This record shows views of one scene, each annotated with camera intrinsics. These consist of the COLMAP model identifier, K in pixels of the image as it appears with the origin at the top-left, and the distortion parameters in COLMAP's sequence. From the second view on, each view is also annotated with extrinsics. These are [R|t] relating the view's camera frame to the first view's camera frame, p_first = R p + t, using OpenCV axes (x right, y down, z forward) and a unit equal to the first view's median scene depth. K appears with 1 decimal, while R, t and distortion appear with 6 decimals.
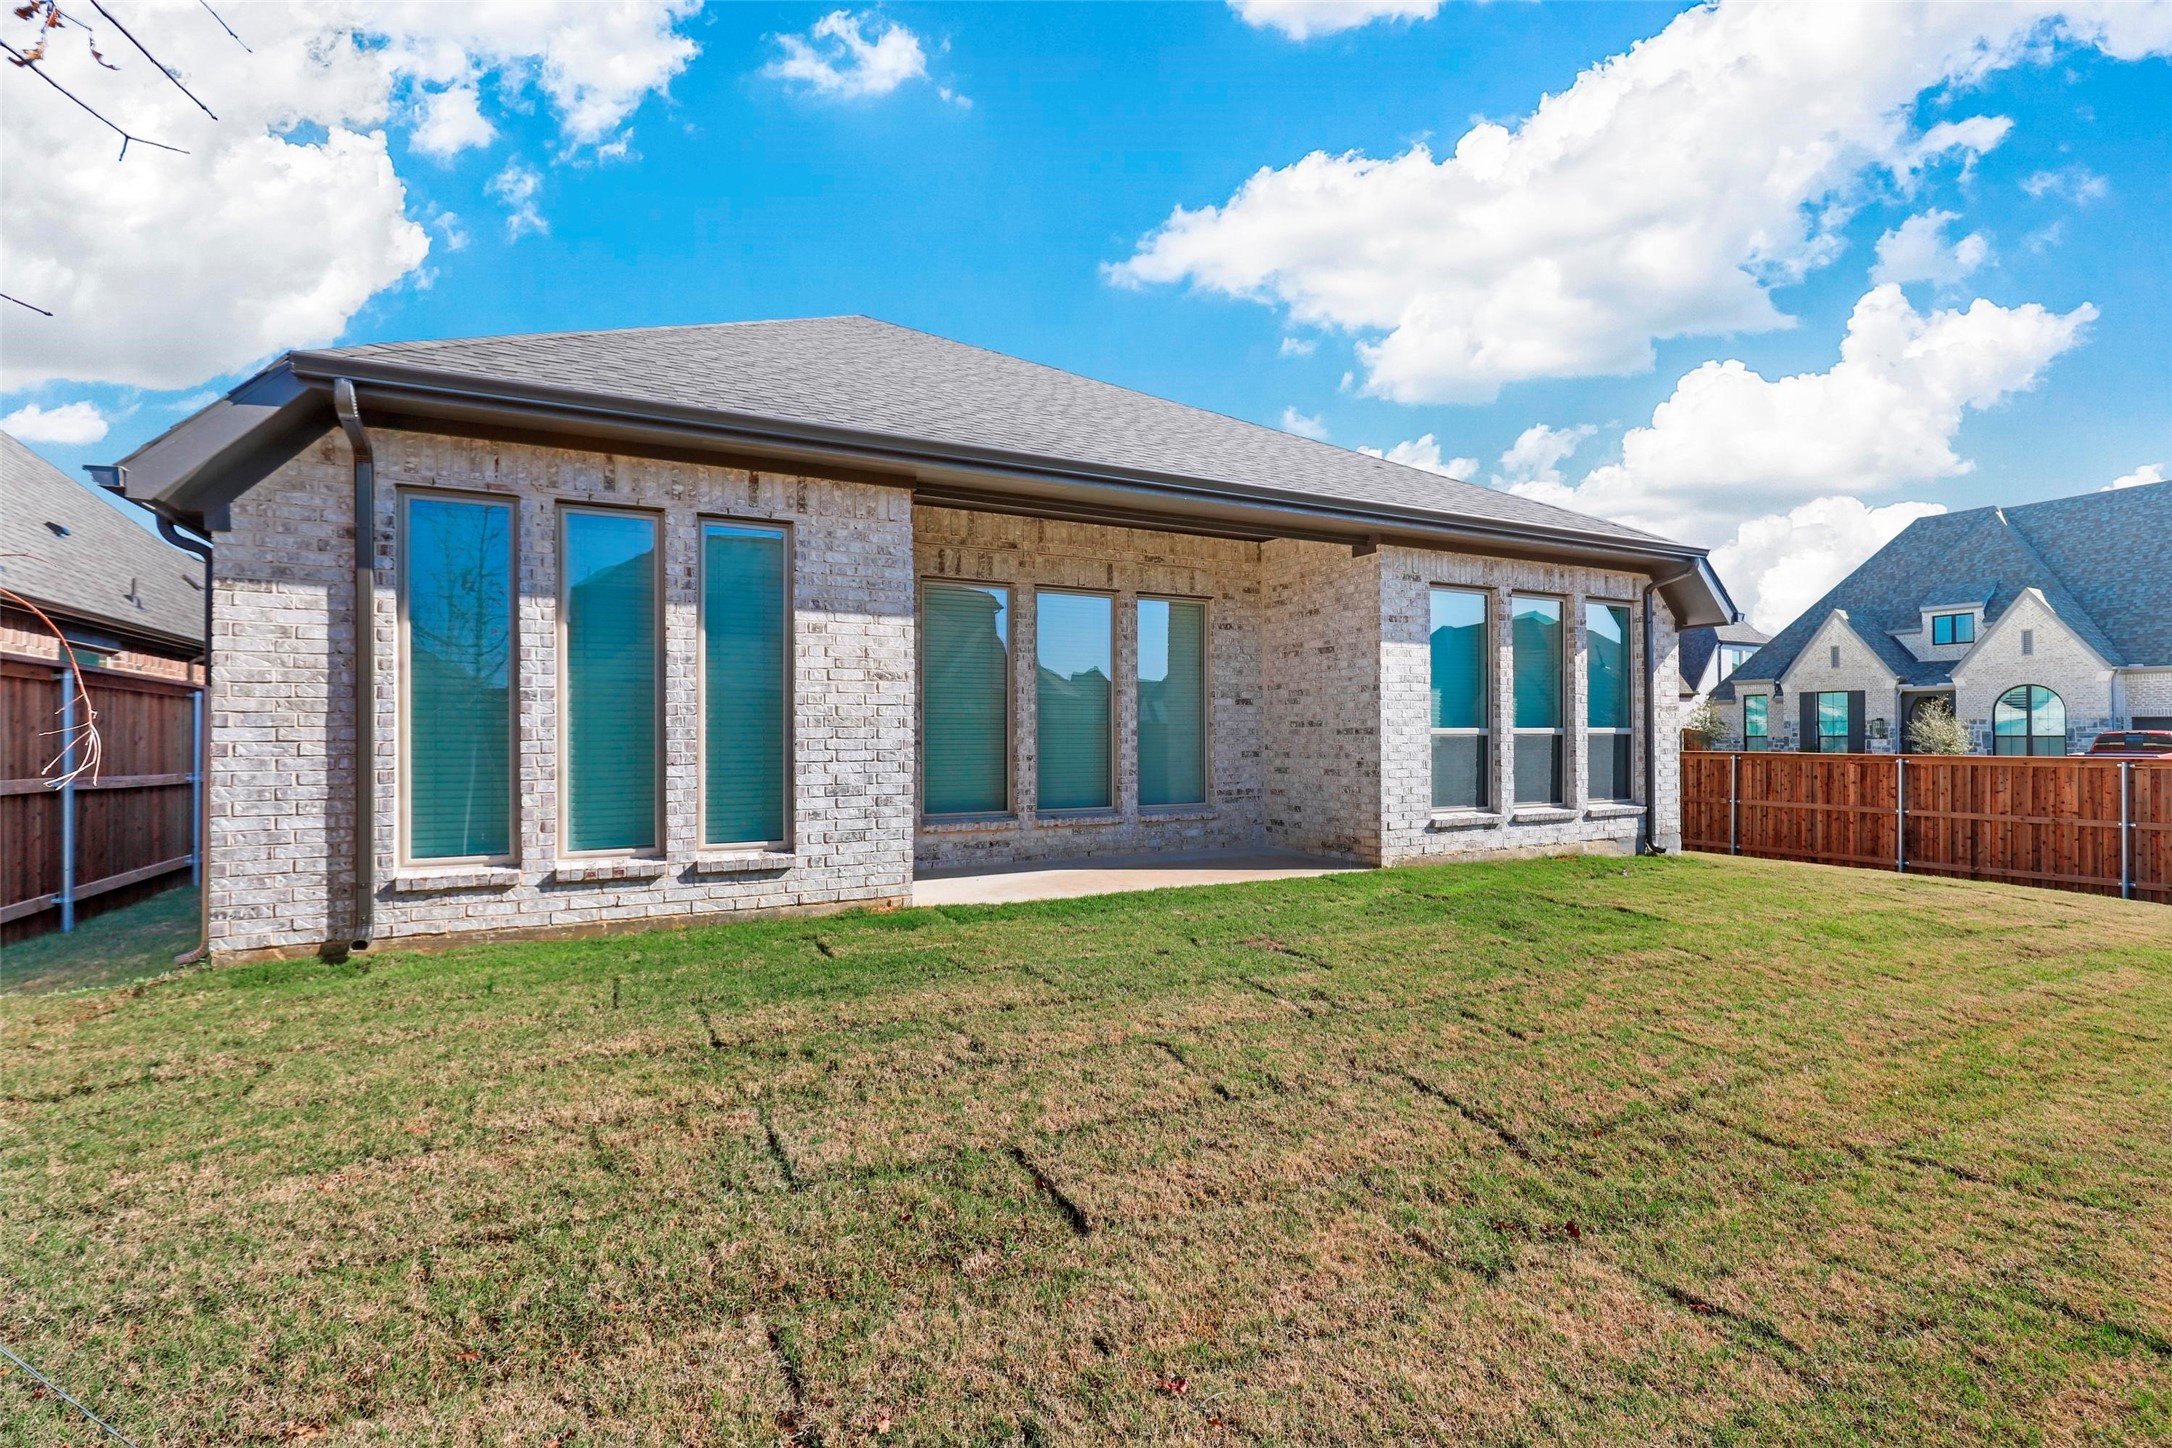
lens RADIAL K [[980.0, 0, 1078.3], [0, 980.0, 730.9], [0, 0, 1]] dist [0.004232, -0.002641]
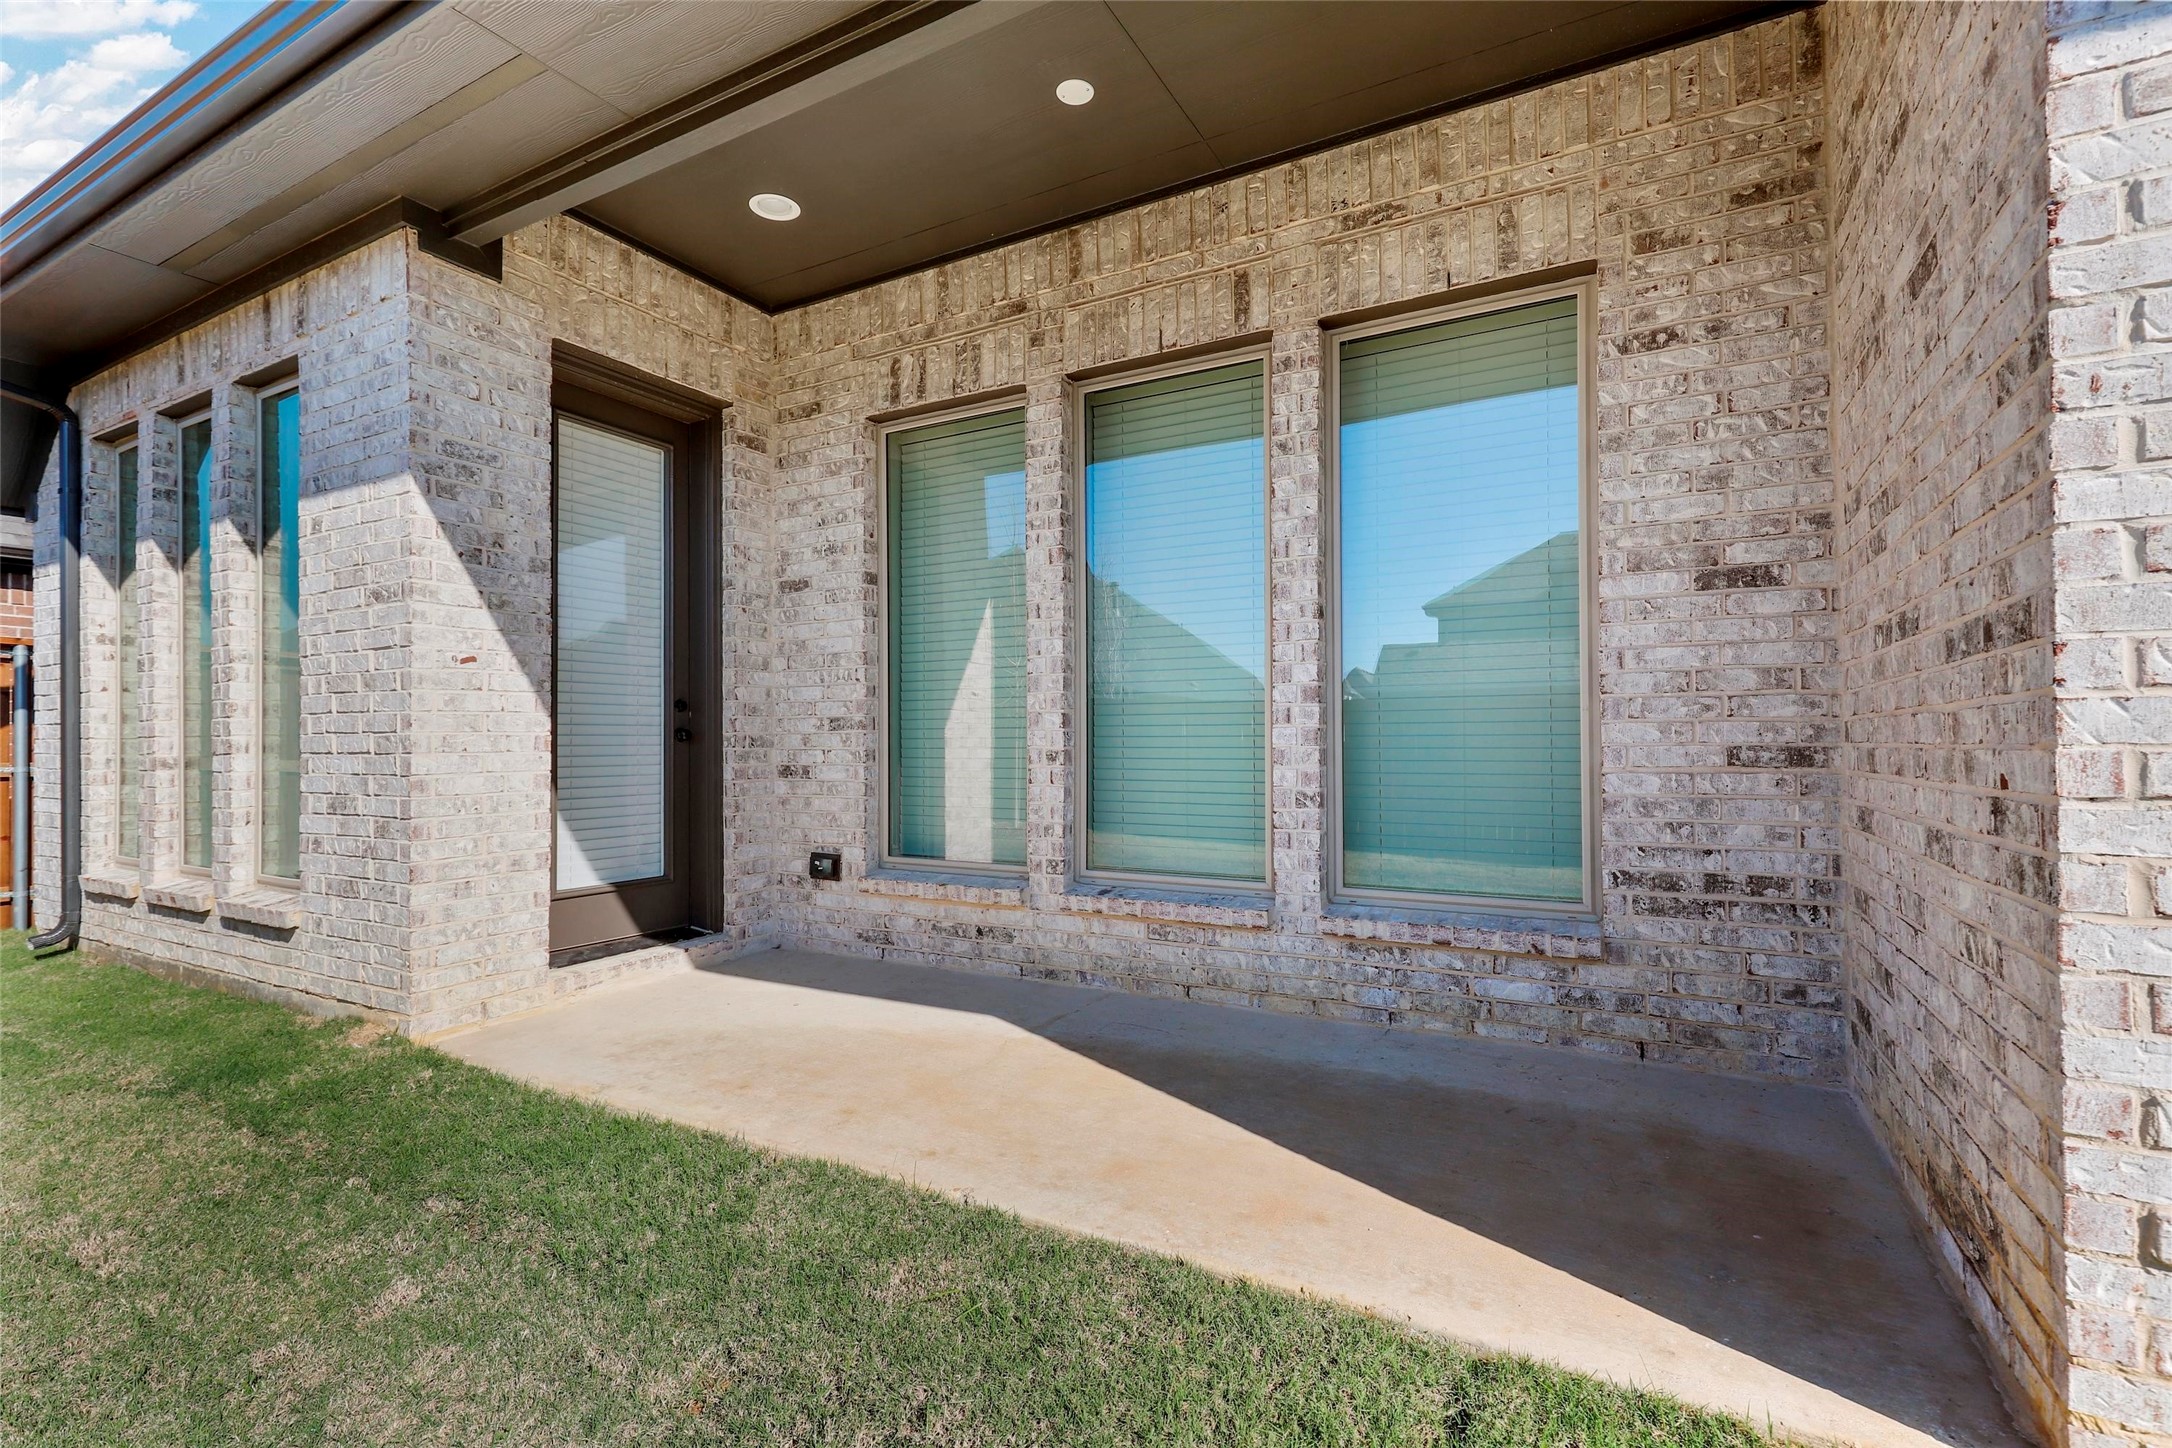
lens RADIAL K [[980.0, 0, 1085.6], [0, 980.0, 730.4], [0, 0, 1]] dist [0.004232, -0.002641]
pose [[0.558420, -0.008673, -0.829513, 0.354848], [0.008915, 0.999950, -0.004454, 0.018294], [0.829510, -0.004908, 0.558470, 0.788684]]
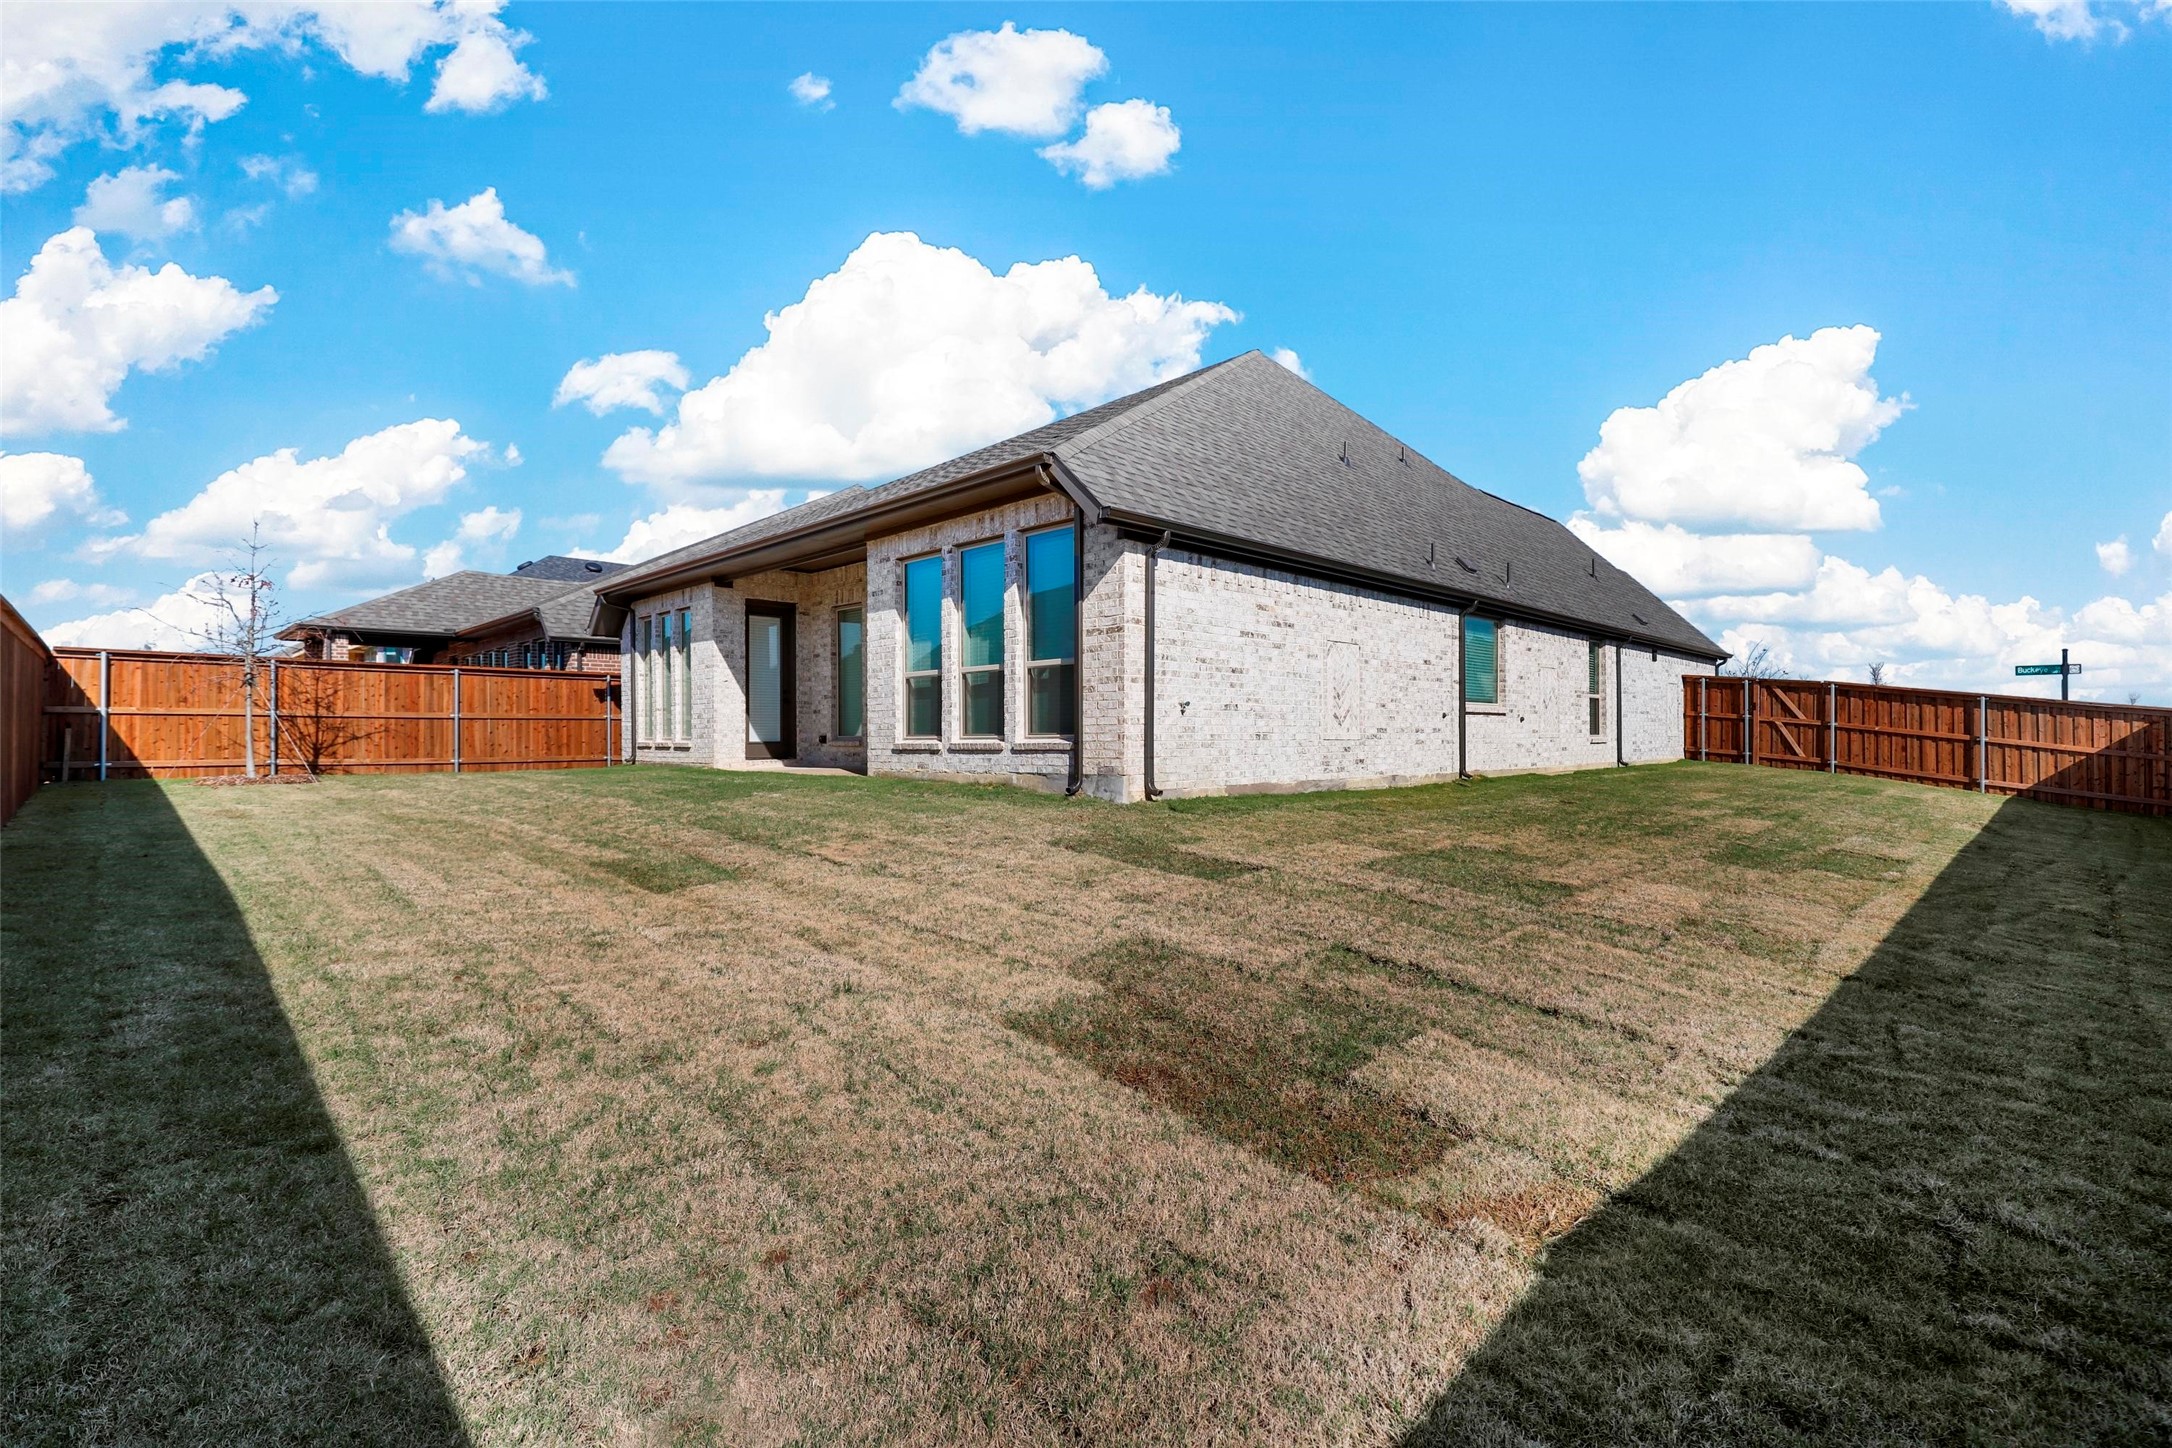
lens RADIAL K [[980.0, 0, 1081.1], [0, 980.0, 727.5], [0, 0, 1]] dist [0.004232, -0.002641]
pose [[0.311149, -0.006979, -0.950335, 1.729313], [0.009945, 0.999942, -0.004087, 0.080576], [0.950309, -0.008179, 0.311201, 0.861860]]
